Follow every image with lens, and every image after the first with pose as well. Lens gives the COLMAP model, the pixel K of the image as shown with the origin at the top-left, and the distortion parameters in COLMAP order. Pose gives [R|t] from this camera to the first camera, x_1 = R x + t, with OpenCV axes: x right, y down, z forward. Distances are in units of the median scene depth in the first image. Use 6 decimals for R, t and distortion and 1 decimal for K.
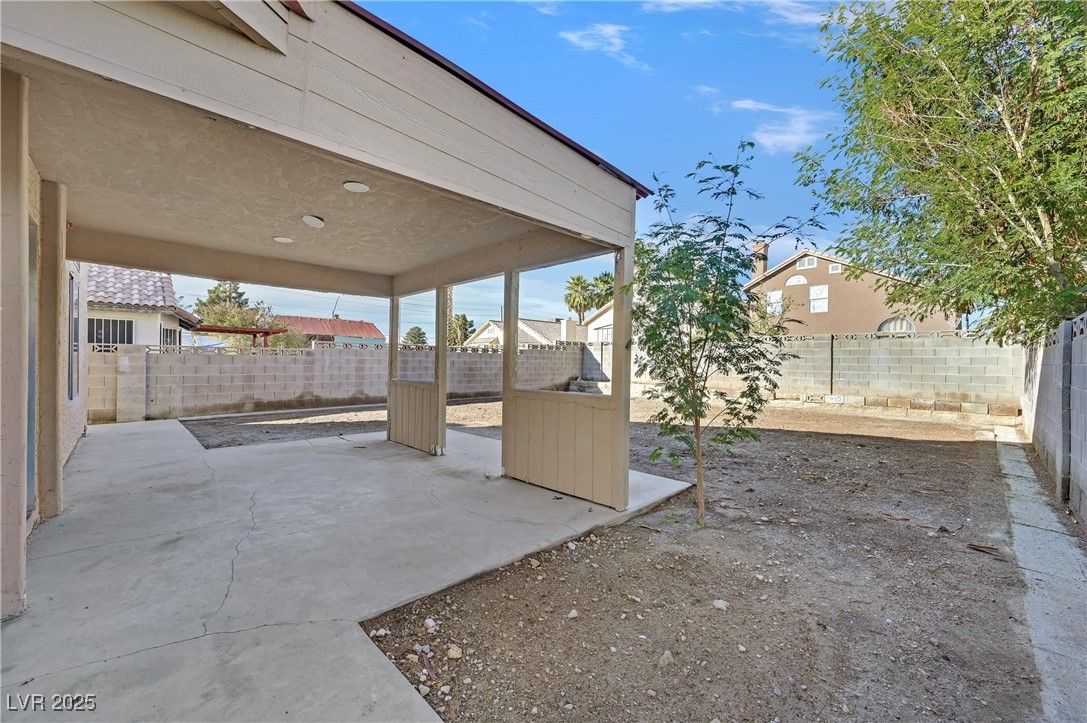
lens RADIAL K [[413.5, 0, 538.5], [0, 413.5, 363.8], [0, 0, 1]] dist [-0.000997, -0.000006]
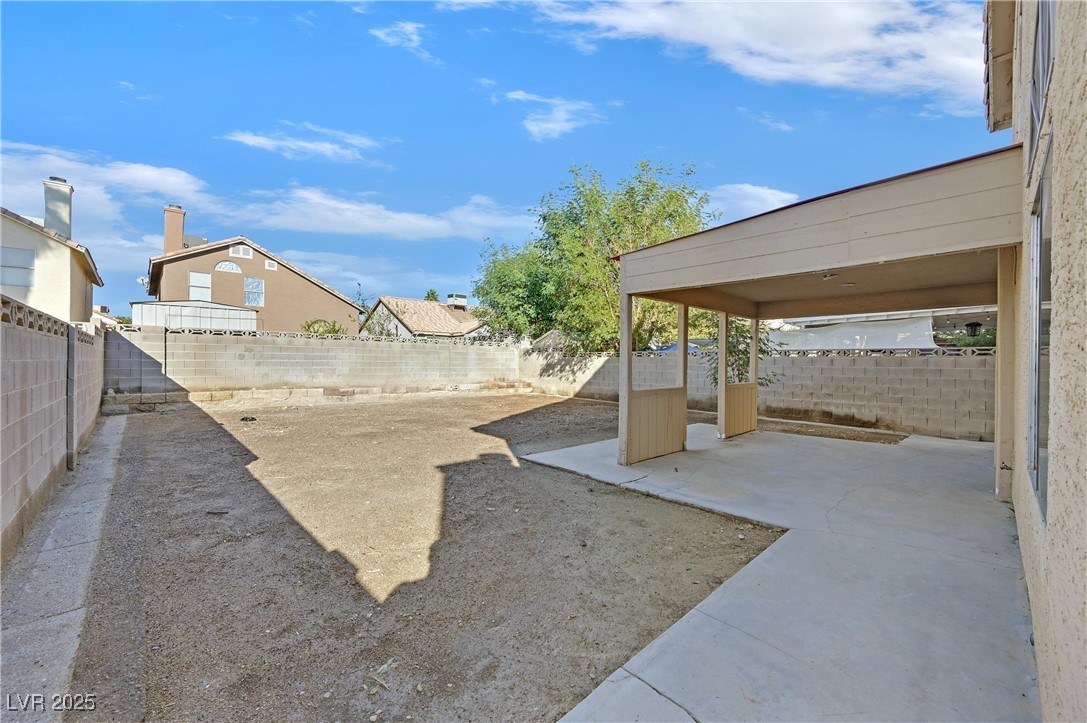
lens RADIAL K [[427.8, 0, 546.0], [0, 427.8, 363.5], [0, 0, 1]] dist [-0.000728, 0.000201]
pose [[0.030221, -0.015347, 0.999425, -0.450434], [-0.000928, 0.999881, 0.015382, -0.010270], [-0.999543, -0.001392, 0.030203, 0.424836]]
